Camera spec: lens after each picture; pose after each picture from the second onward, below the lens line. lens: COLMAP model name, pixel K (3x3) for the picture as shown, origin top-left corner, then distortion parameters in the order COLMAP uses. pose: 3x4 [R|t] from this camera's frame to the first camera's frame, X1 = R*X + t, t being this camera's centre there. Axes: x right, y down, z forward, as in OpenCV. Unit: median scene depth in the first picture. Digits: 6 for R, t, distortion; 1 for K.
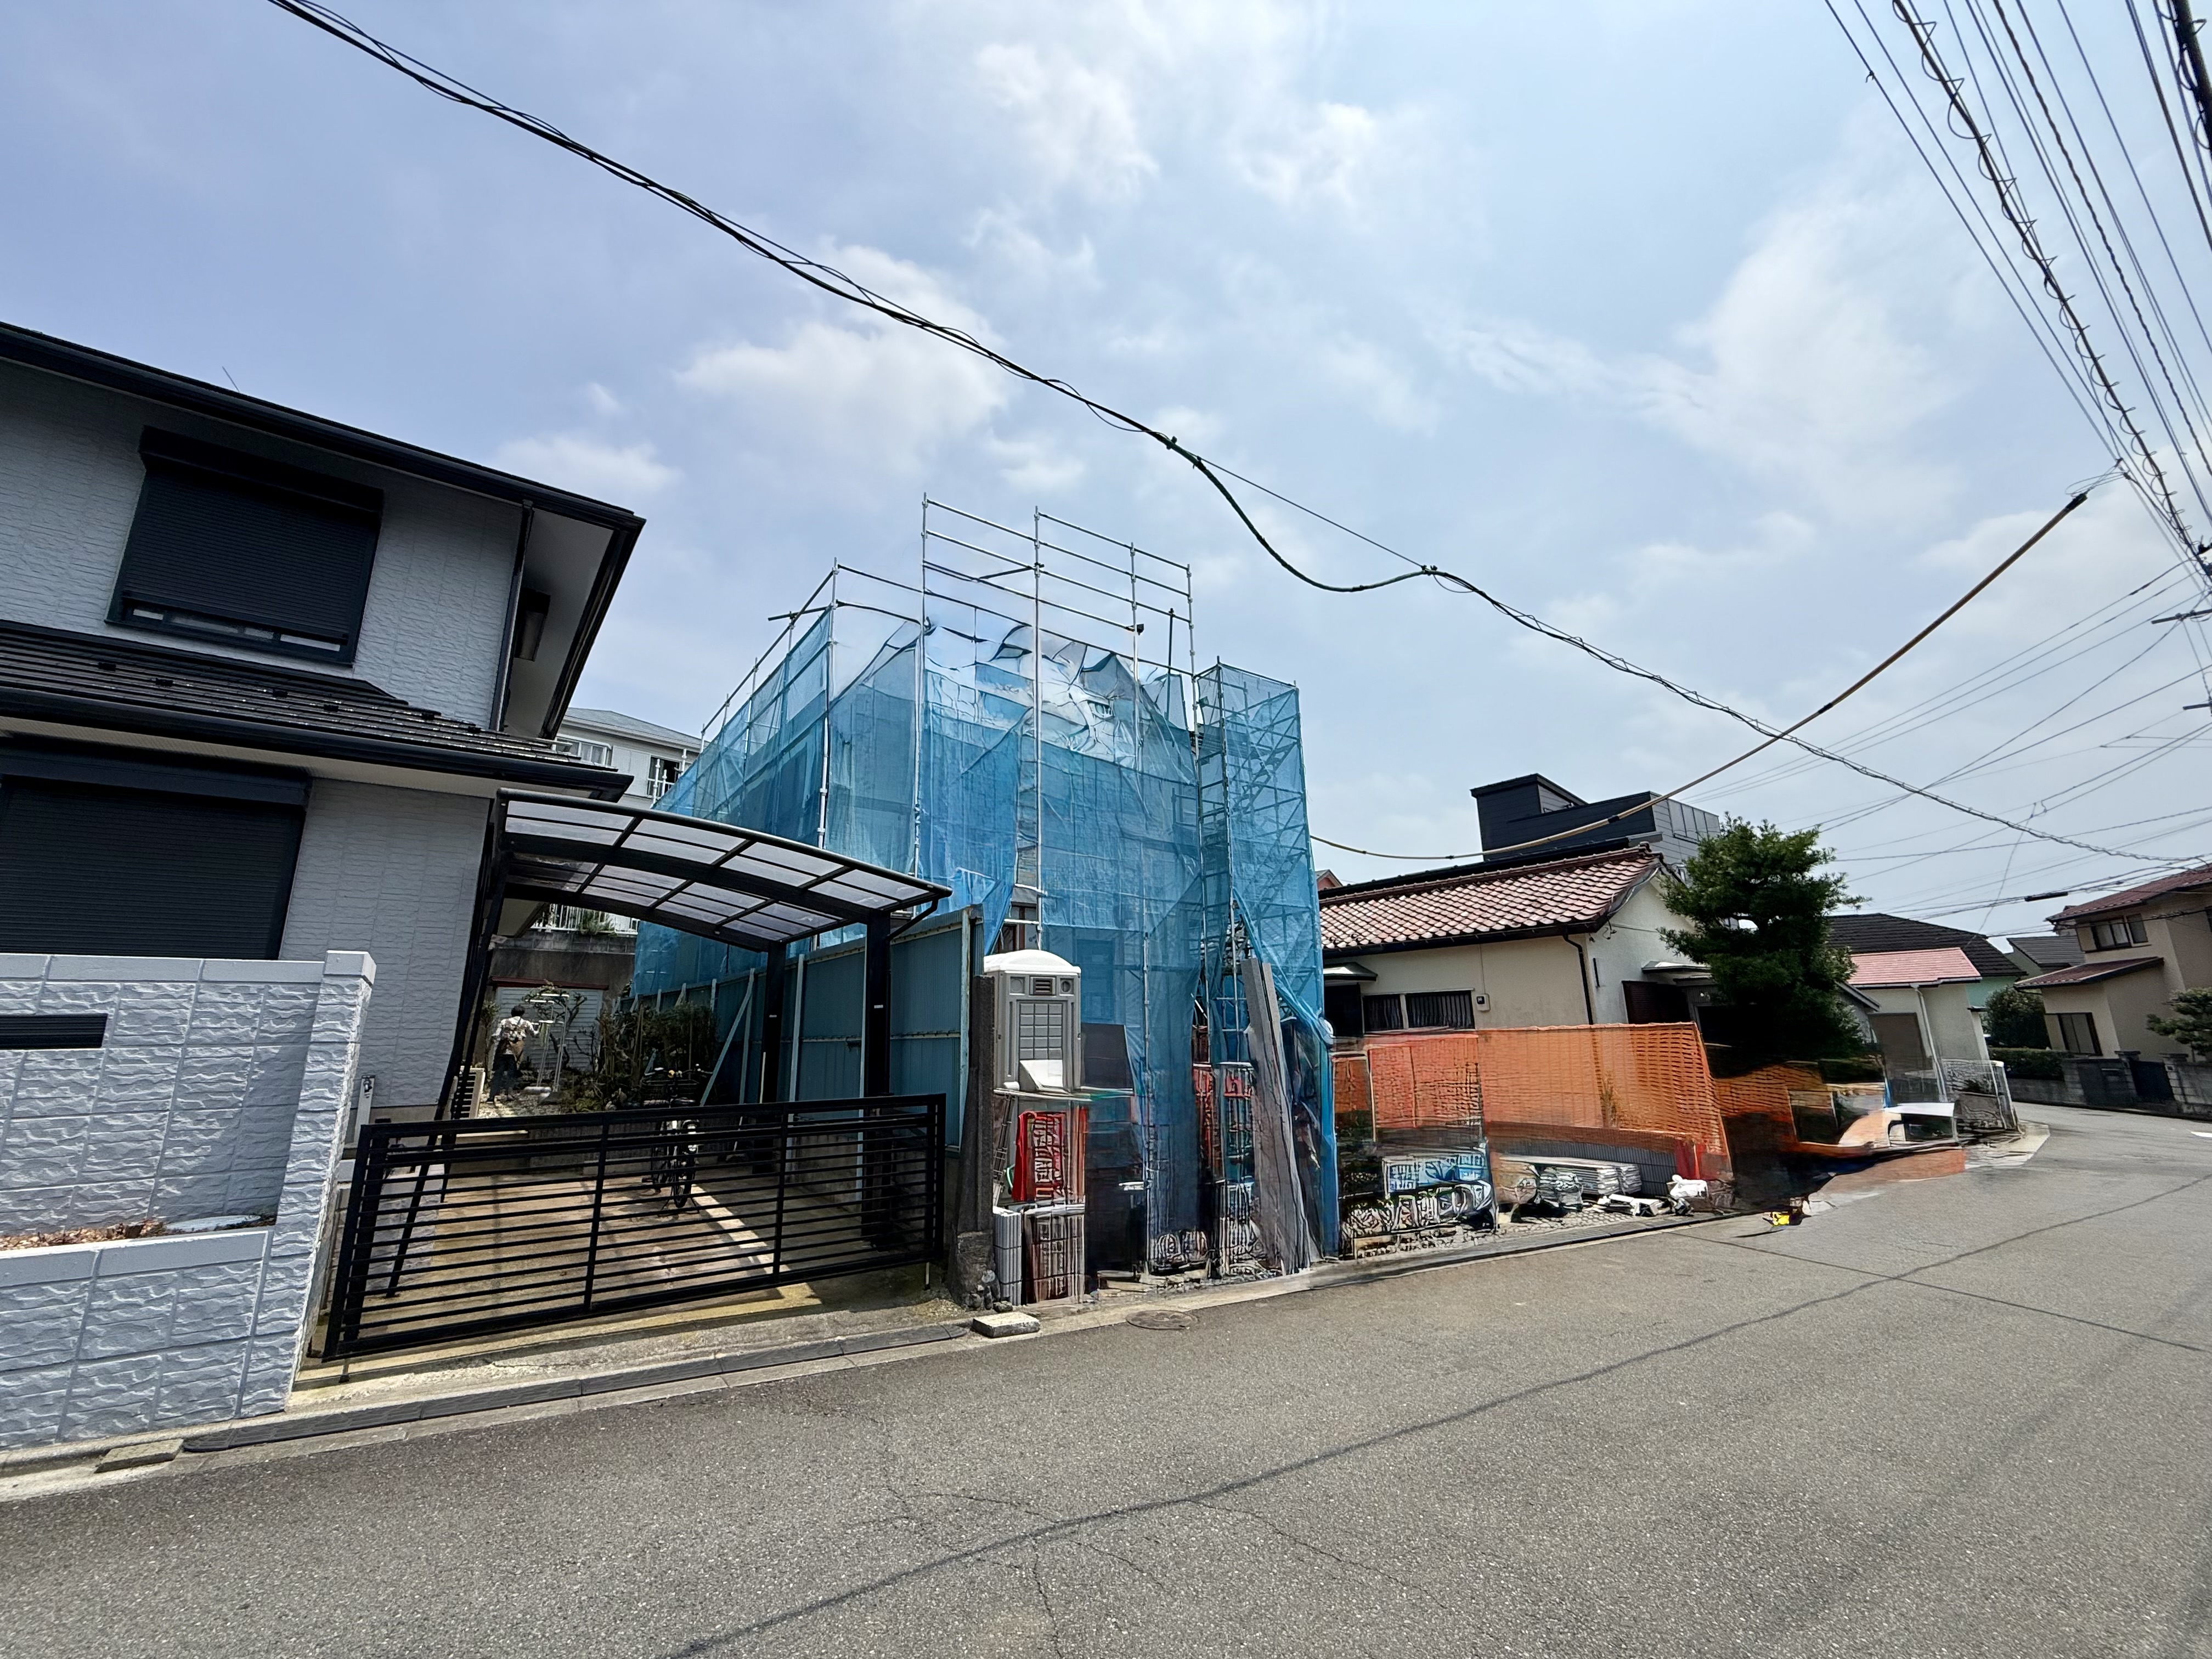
lens RADIAL K [[888.1, 0, 1105.7], [0, 888.1, 824.4], [0, 0, 1]] dist [-0.001368, 0.000571]
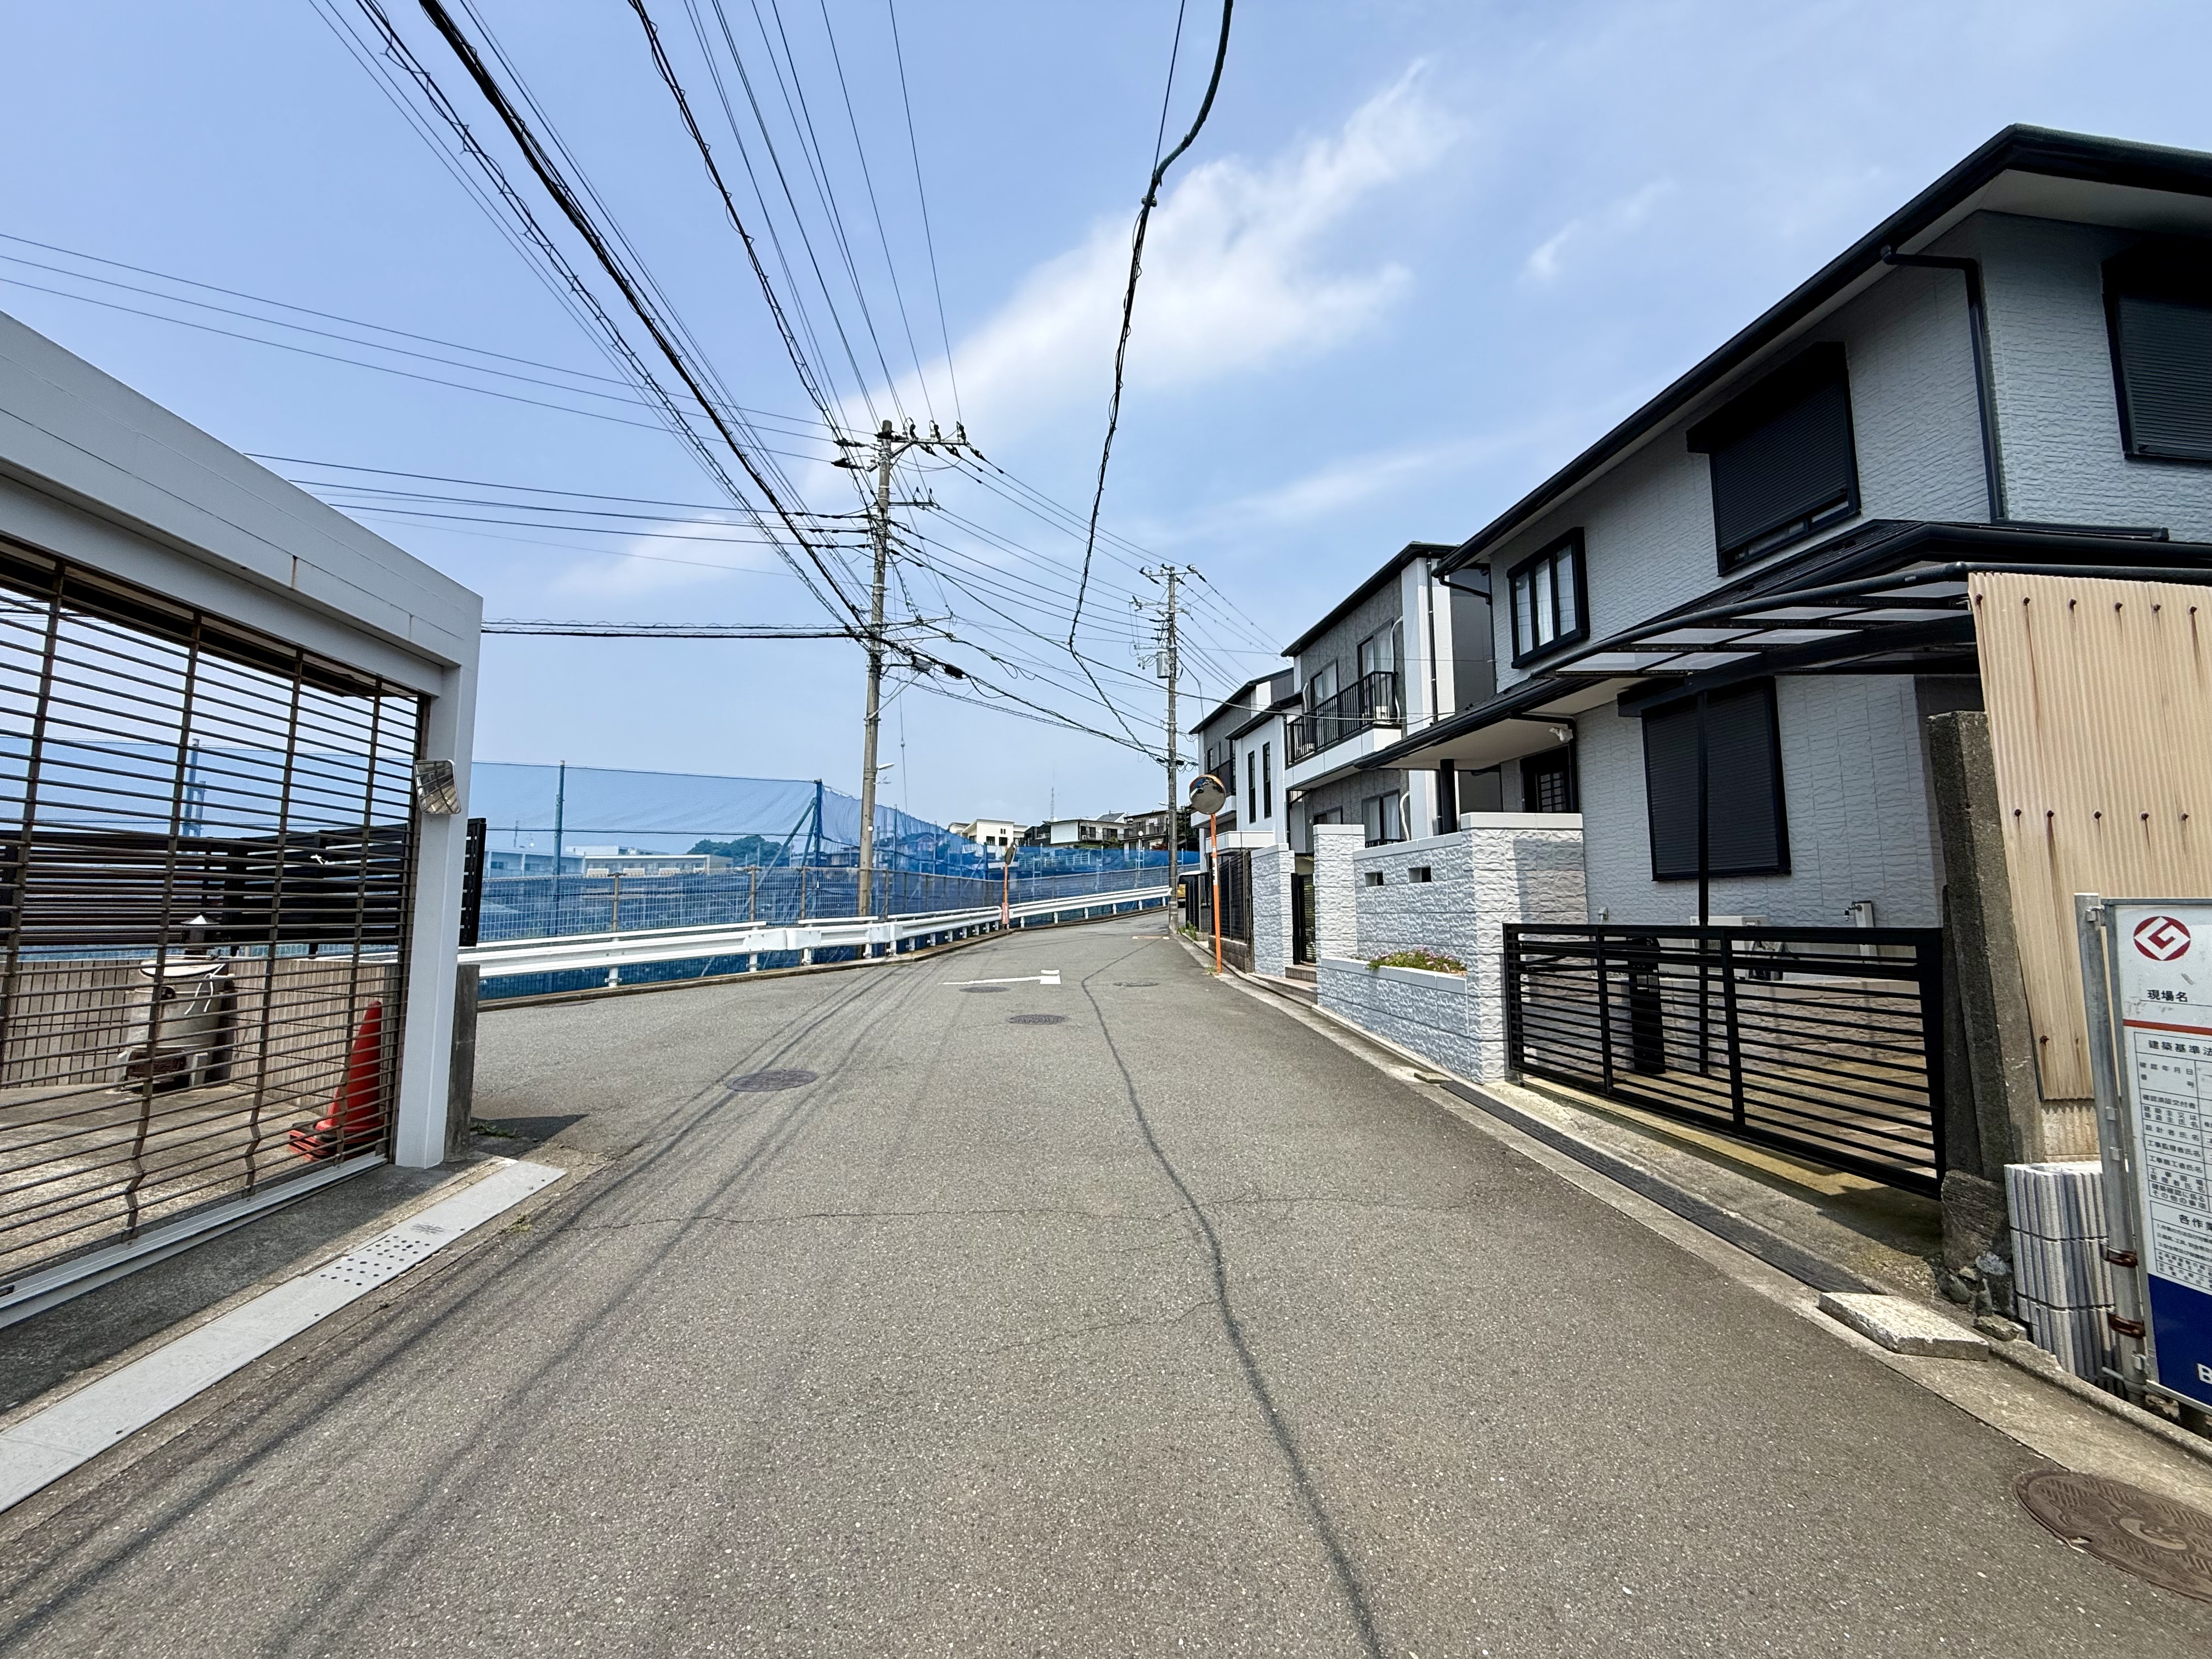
lens RADIAL K [[888.1, 0, 1094.2], [0, 888.1, 823.5], [0, 0, 1]] dist [-0.001368, 0.000571]
pose [[-0.496297, -0.070875, -0.865255, 0.468577], [0.213378, 0.956131, -0.200710, 0.188870], [0.841522, -0.284238, -0.459402, 0.659882]]
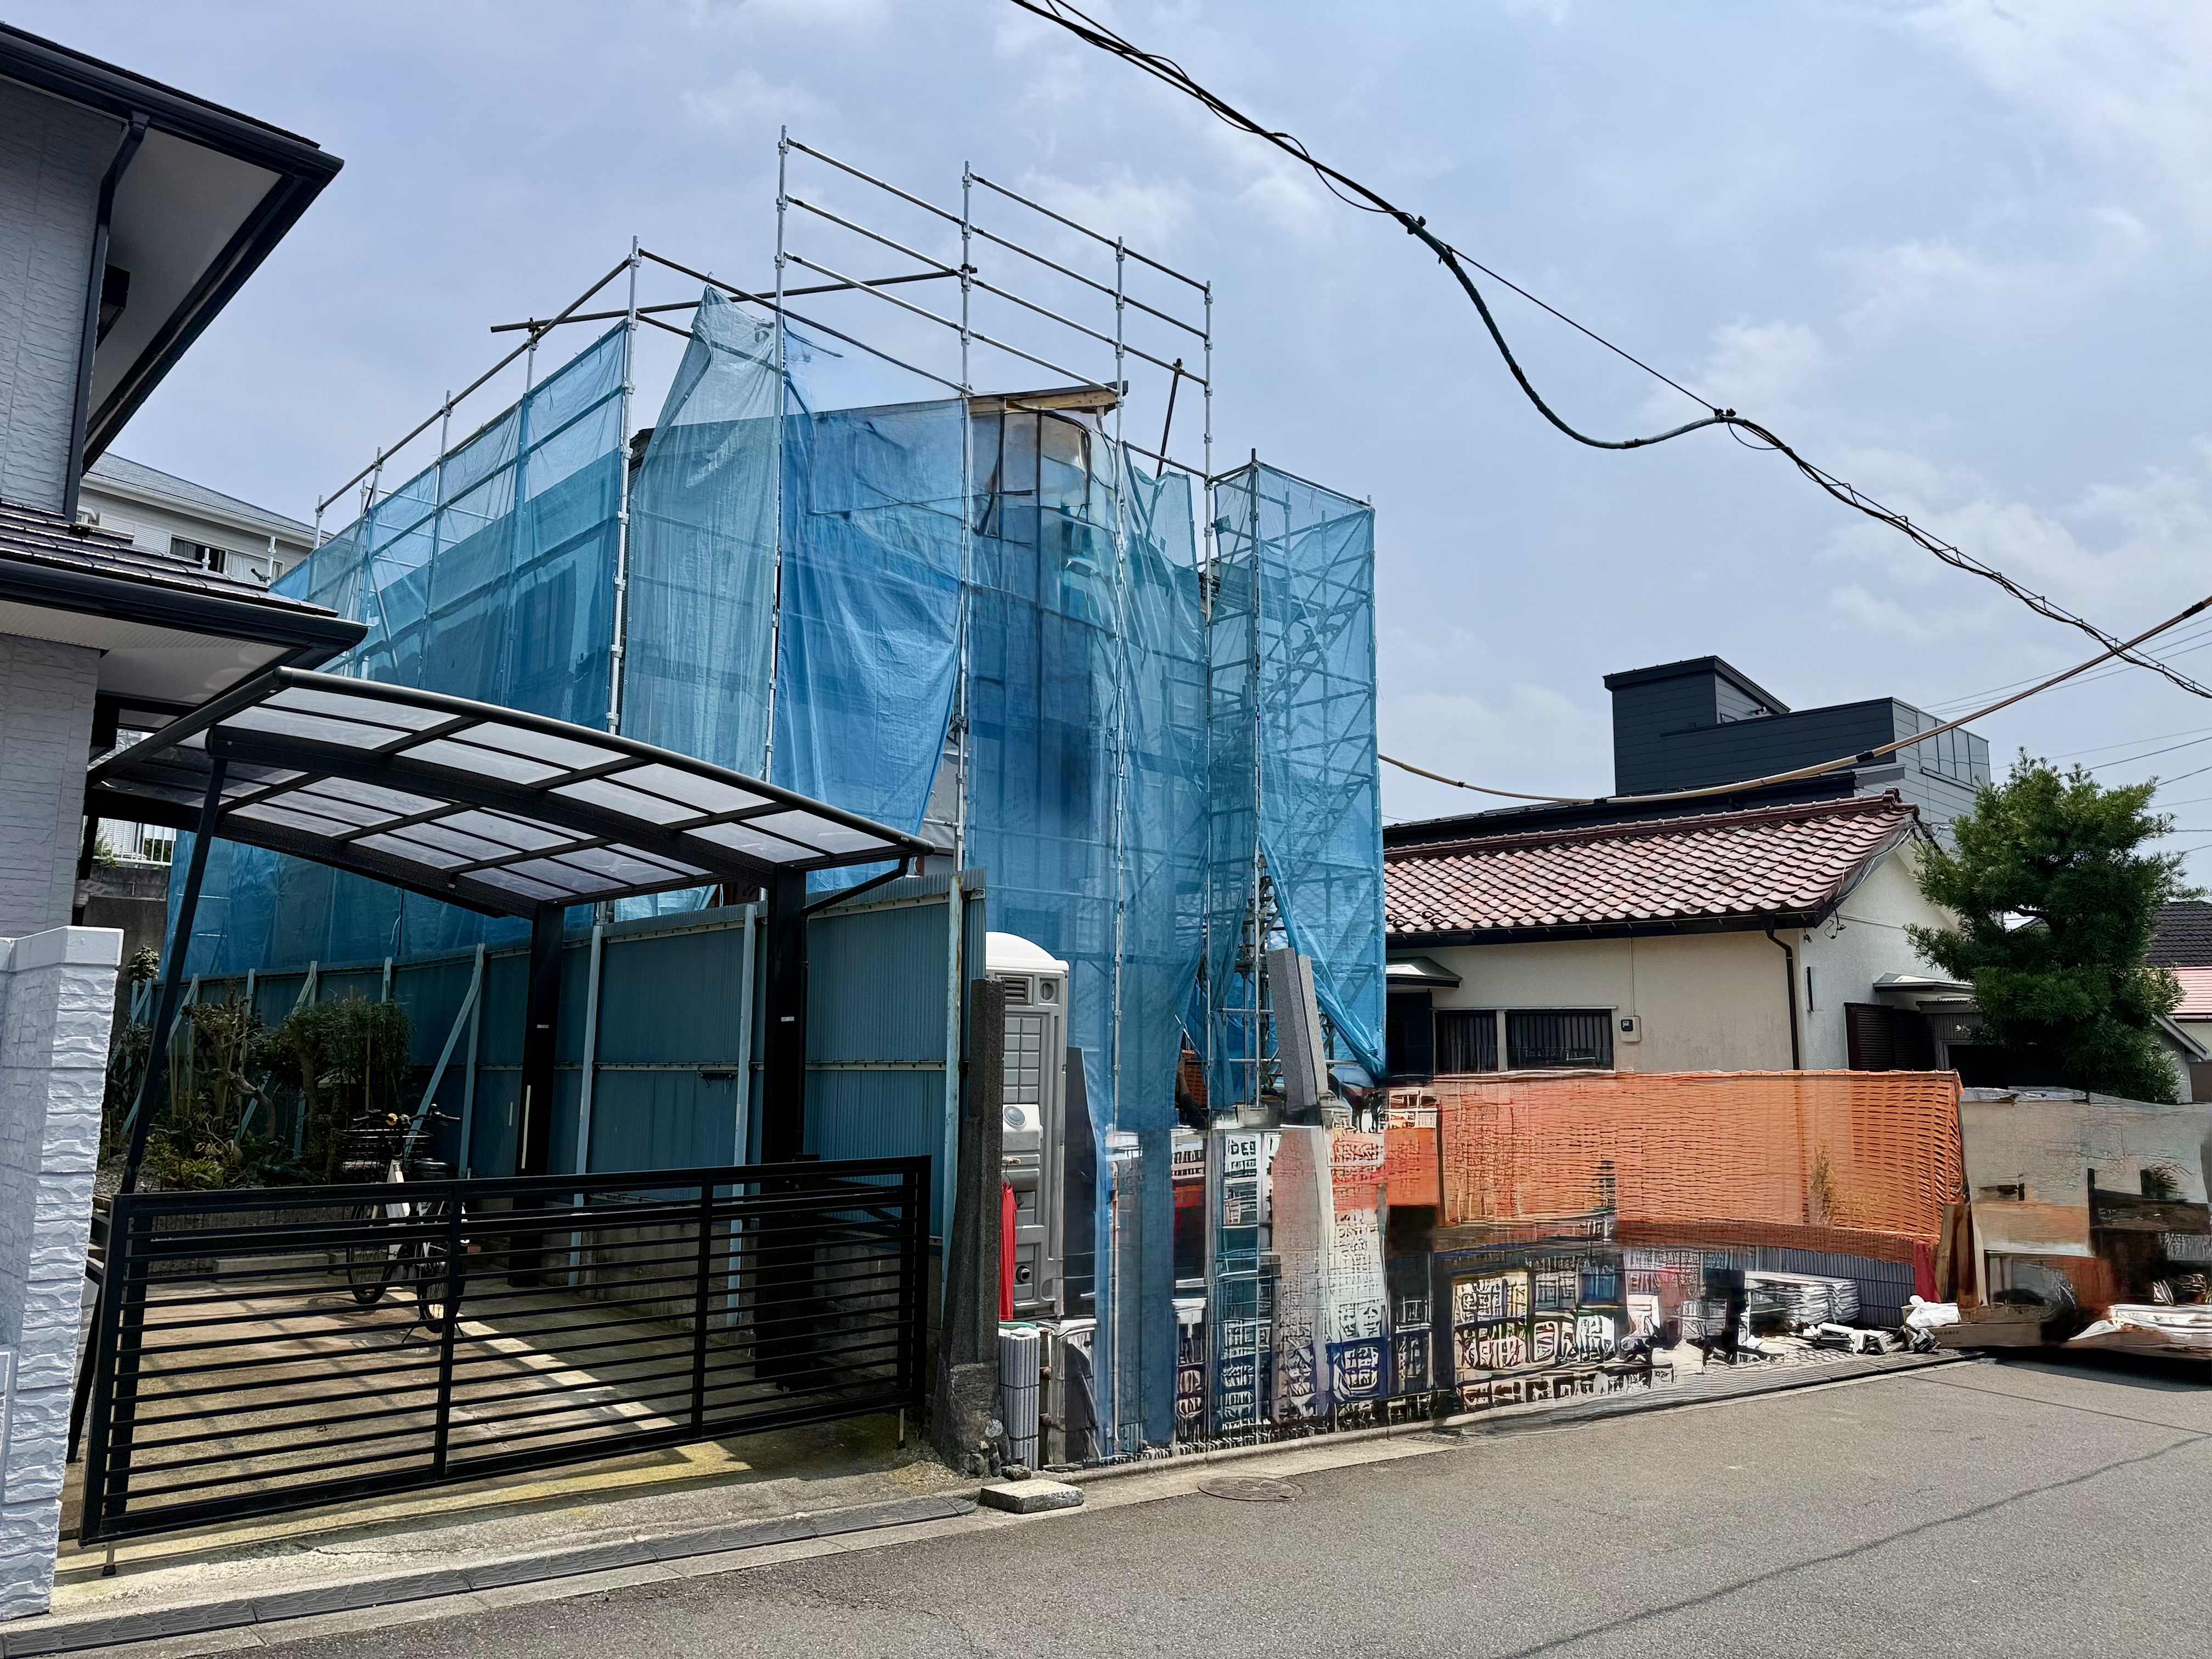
lens RADIAL K [[1570.5, 0, 1117.8], [0, 1570.5, 817.0], [0, 0, 1]] dist [0.035004, -0.035598]
pose [[0.991936, 0.042085, 0.119549, -0.152889], [-0.051480, 0.995731, 0.076612, -0.033605], [-0.115815, -0.082149, 0.989868, -0.112177]]
